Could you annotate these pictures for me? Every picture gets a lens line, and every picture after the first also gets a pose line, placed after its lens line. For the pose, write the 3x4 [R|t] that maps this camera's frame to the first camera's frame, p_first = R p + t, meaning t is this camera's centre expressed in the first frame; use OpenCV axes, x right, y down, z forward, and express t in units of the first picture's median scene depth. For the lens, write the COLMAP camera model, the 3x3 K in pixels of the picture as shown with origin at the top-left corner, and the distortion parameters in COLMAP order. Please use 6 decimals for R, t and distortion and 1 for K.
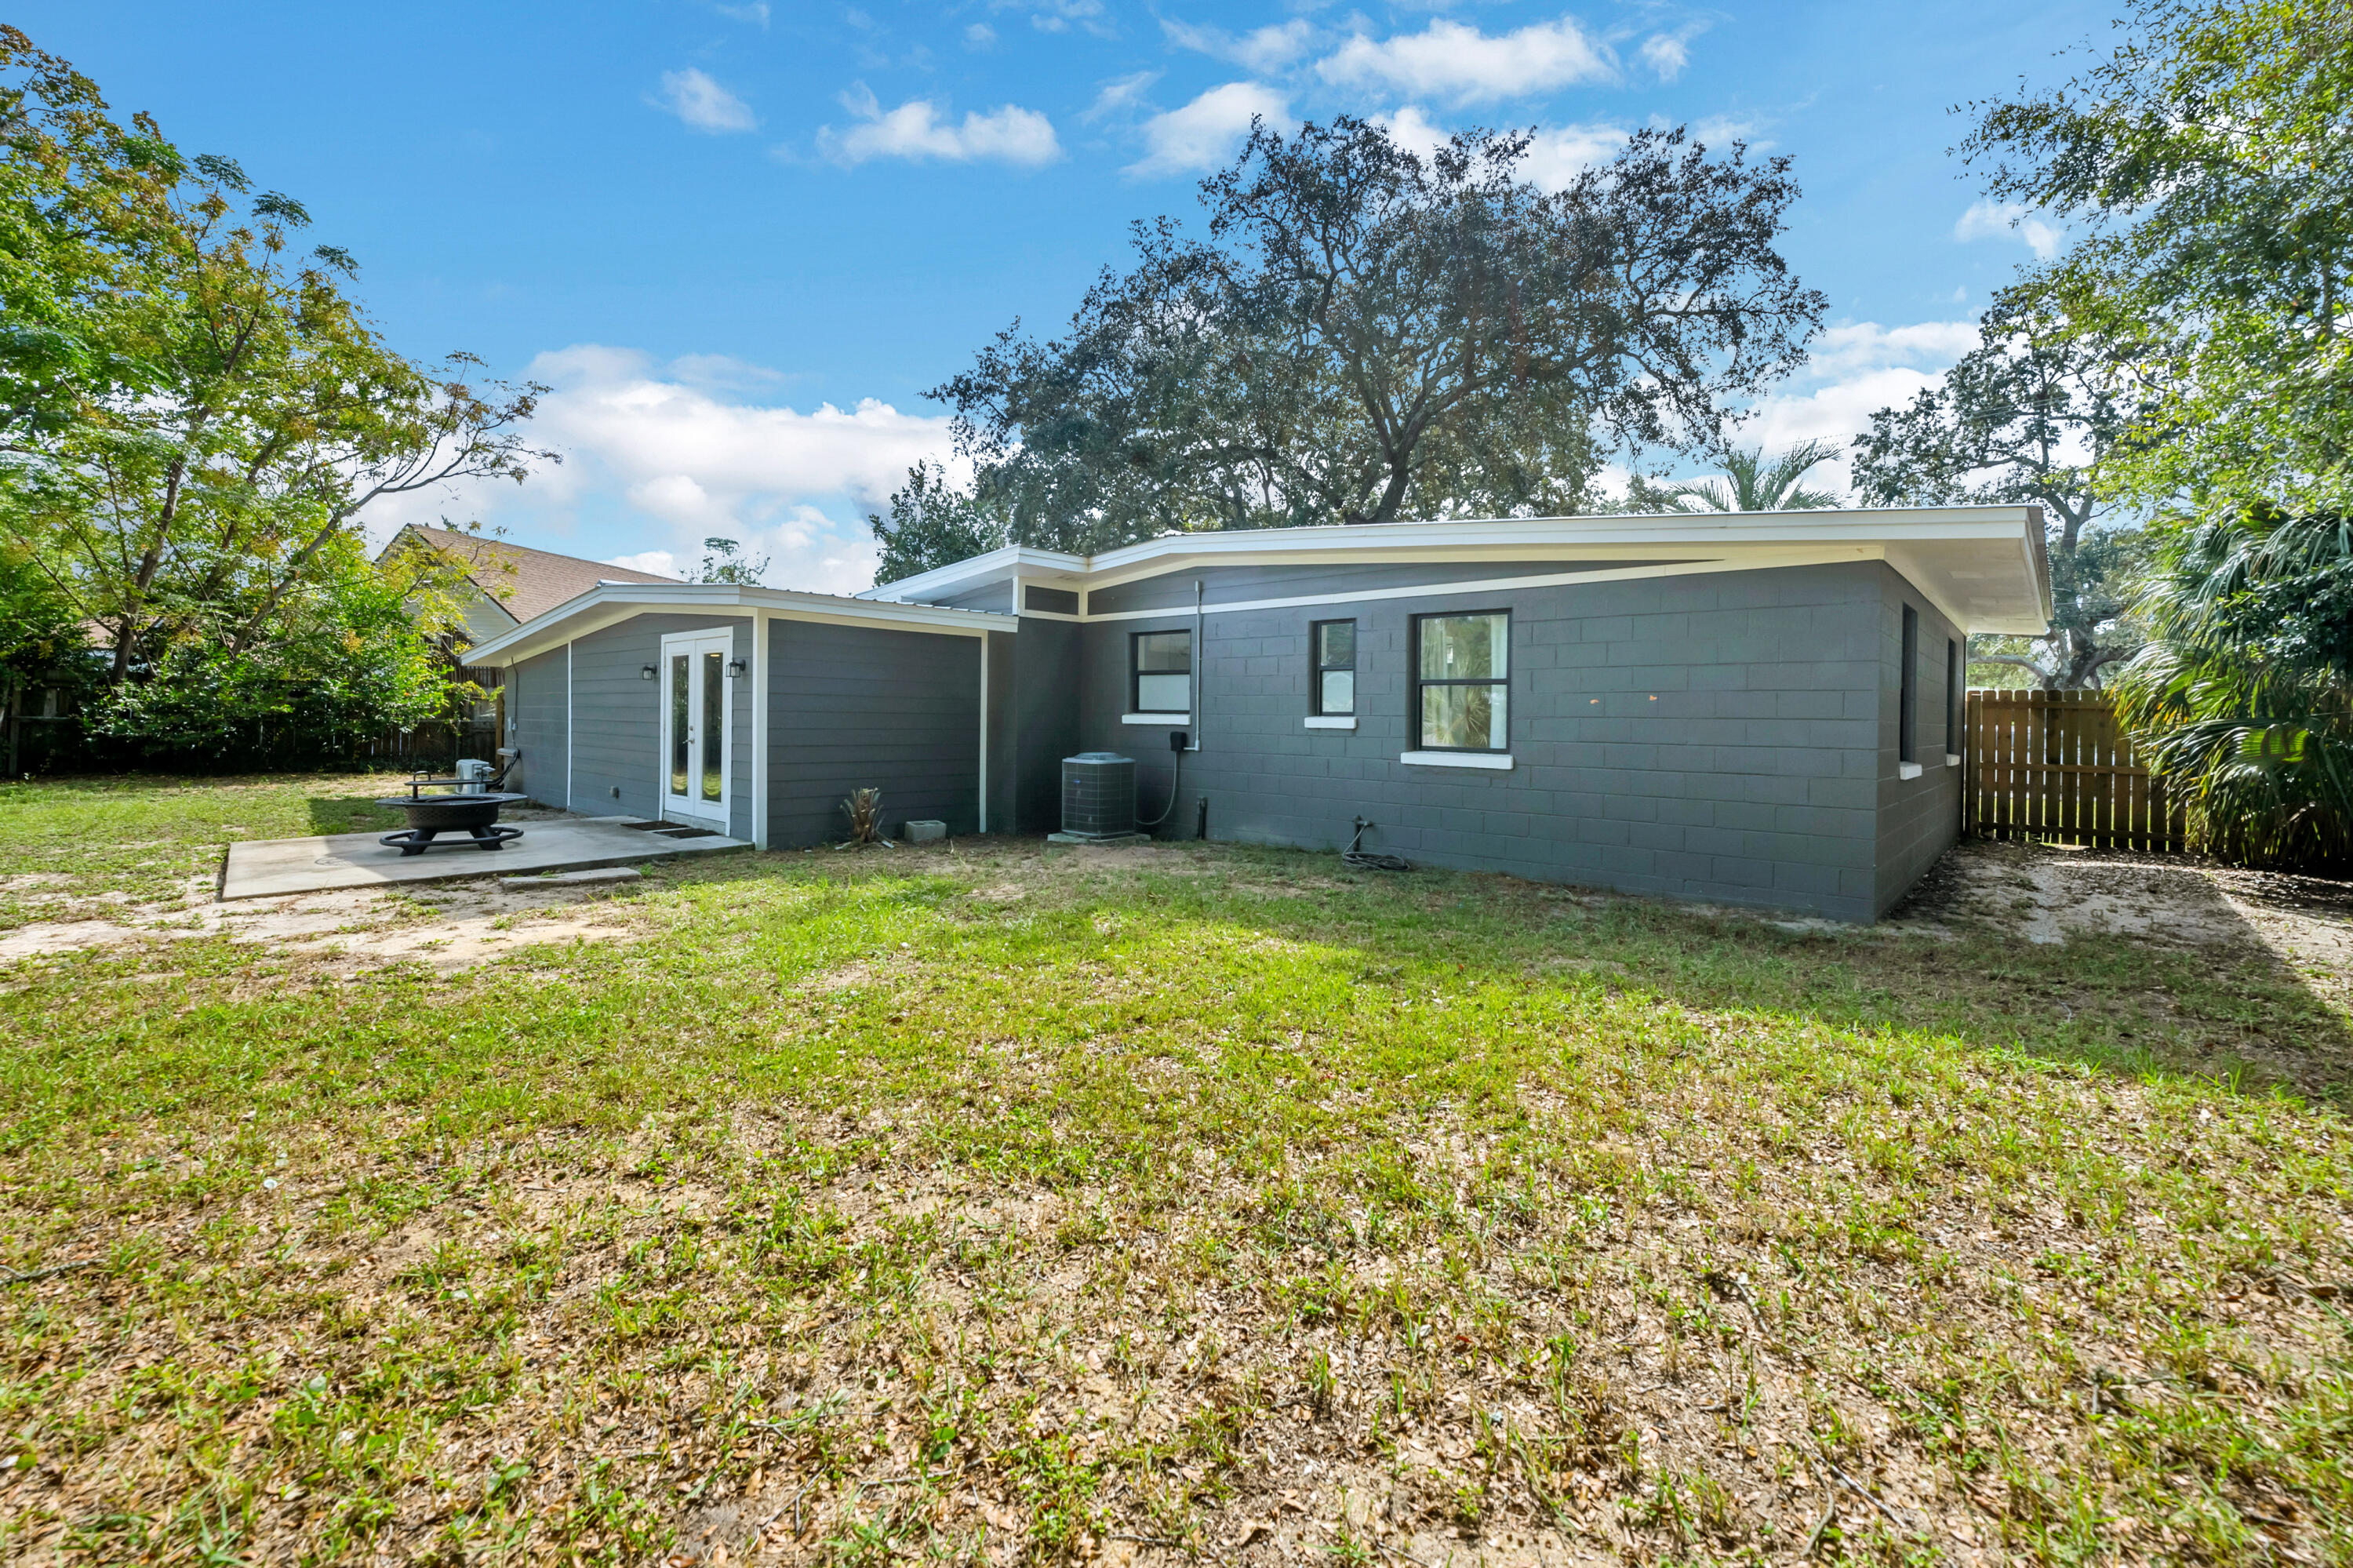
lens RADIAL K [[970.2, 0, 1173.8], [0, 970.2, 755.8], [0, 0, 1]] dist [-0.001269, -0.000182]
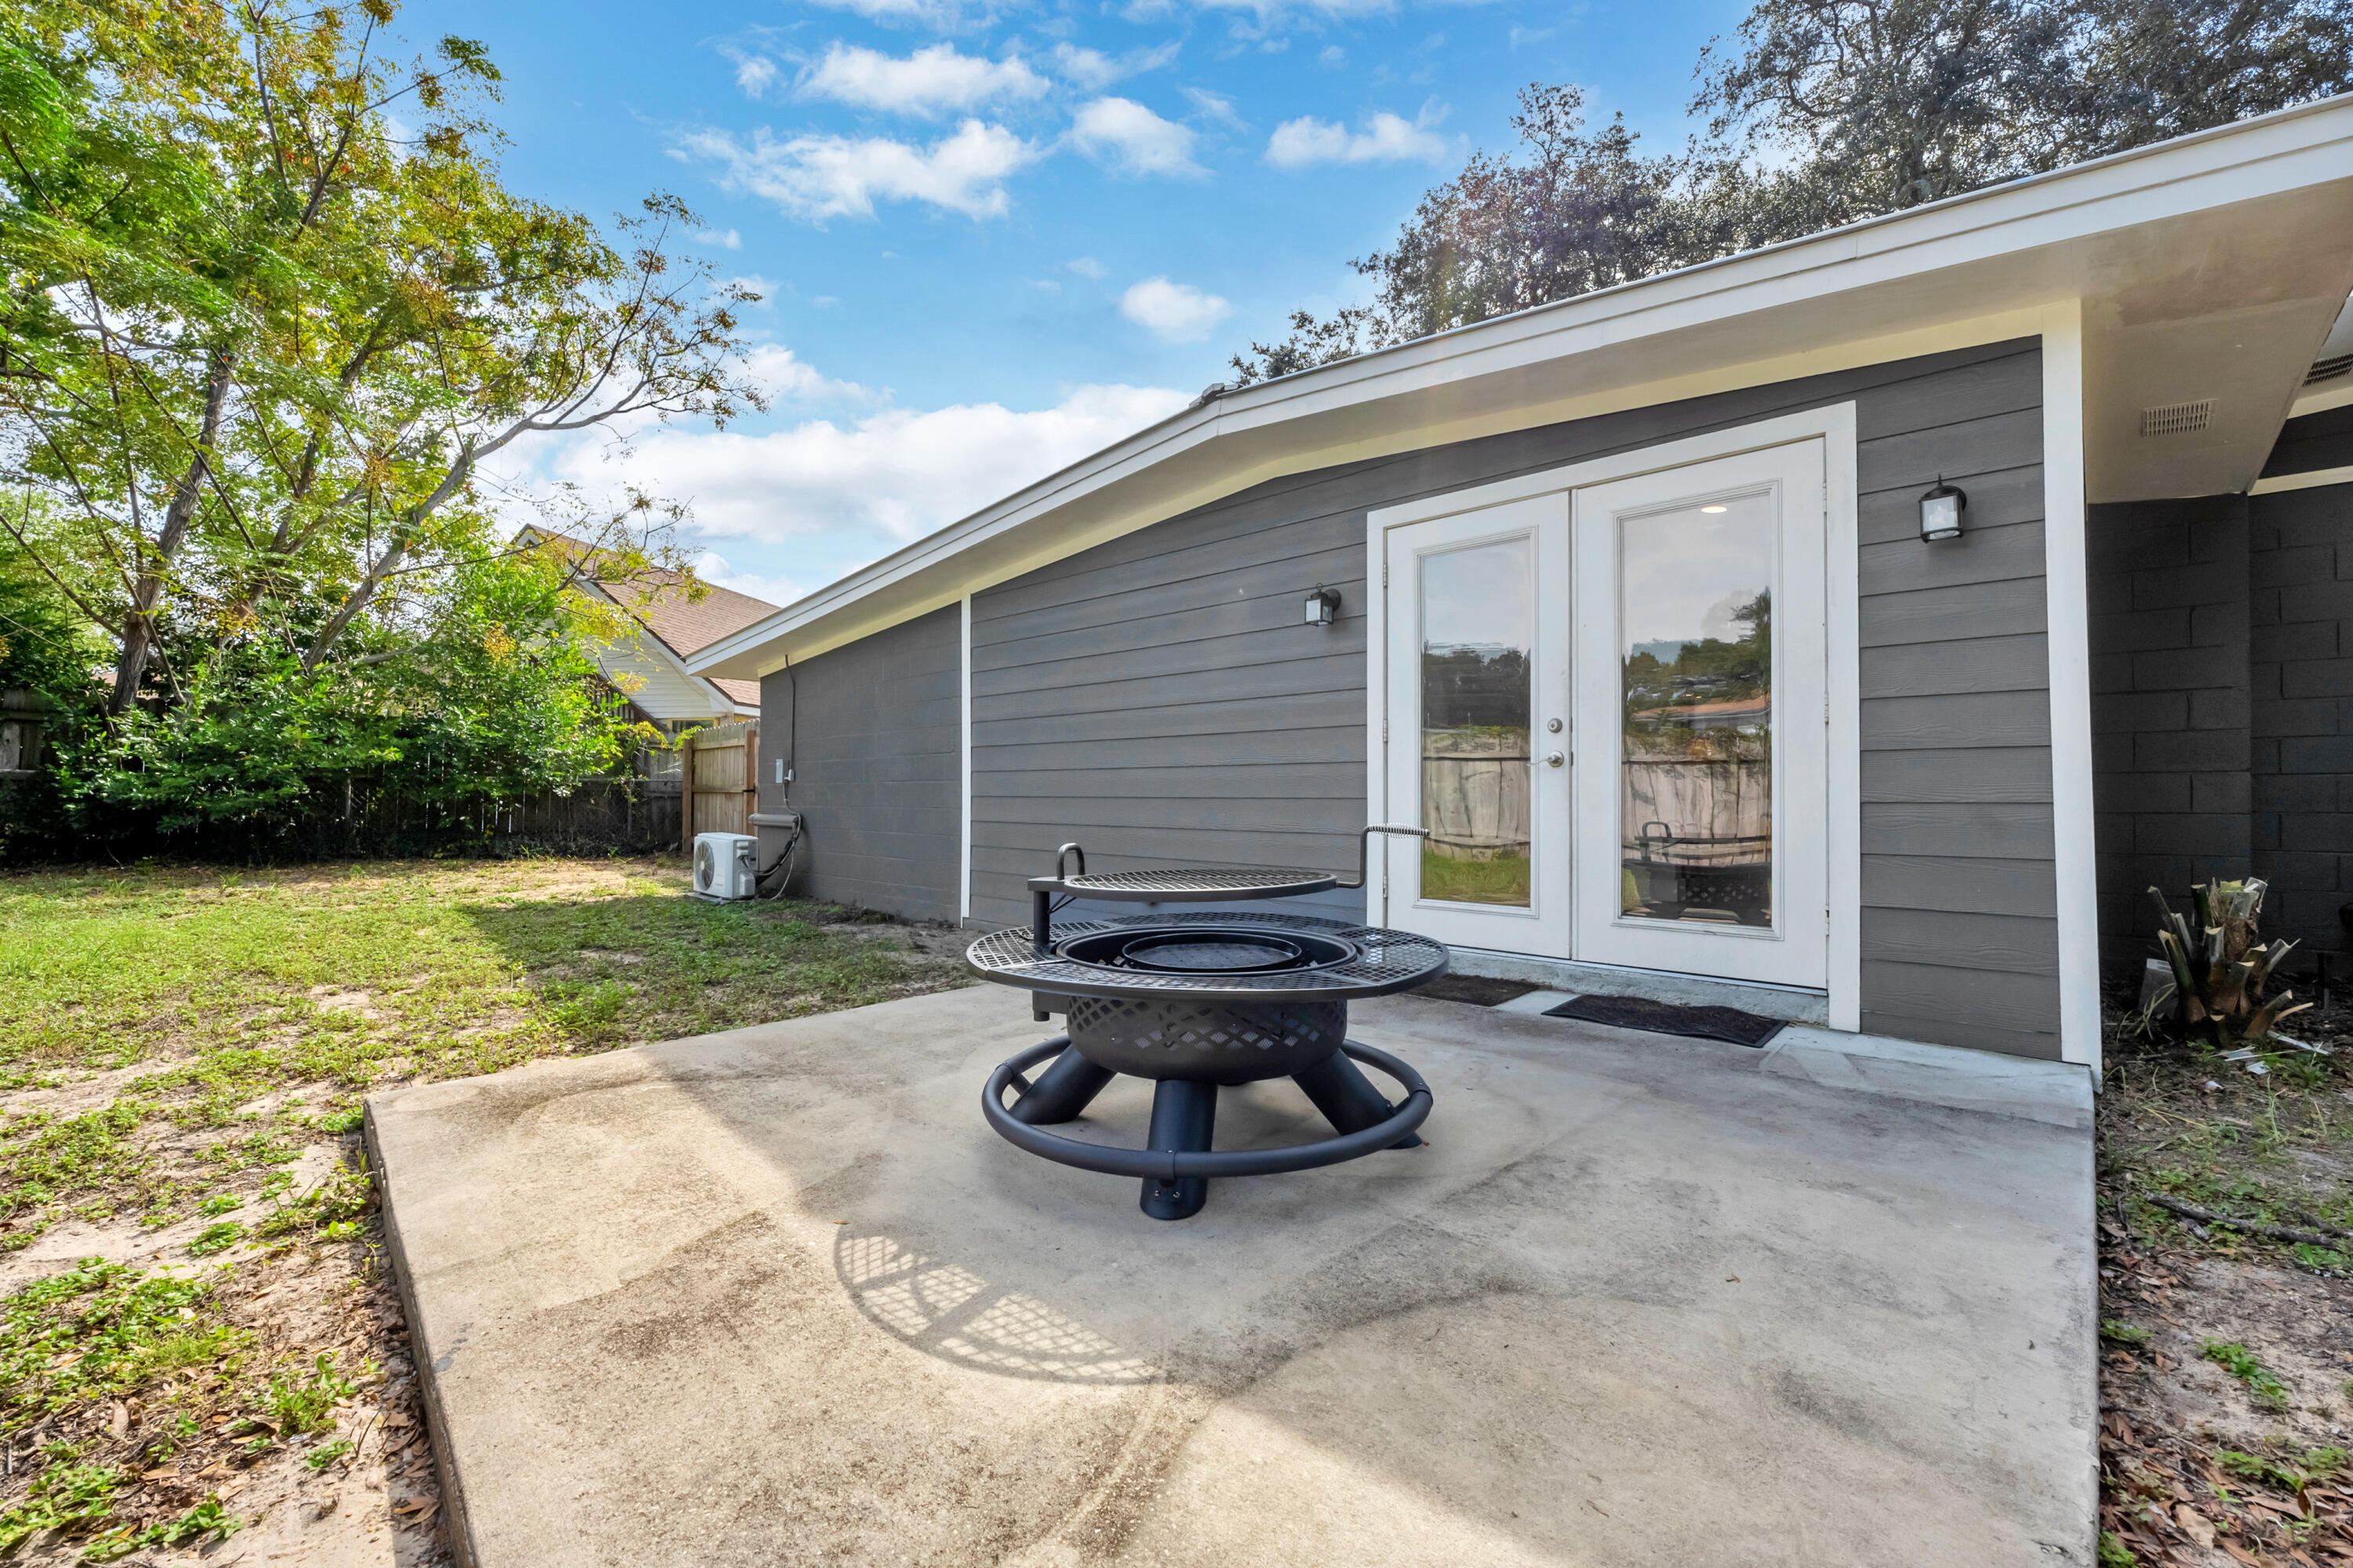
lens RADIAL K [[973.4, 0, 1181.3], [0, 973.4, 808.4], [0, 0, 1]] dist [-0.011347, -0.000011]
pose [[0.999858, -0.014789, -0.008108, -0.422163], [0.014532, 0.999419, -0.030829, 0.010730], [0.008560, 0.030707, 0.999492, 0.405388]]
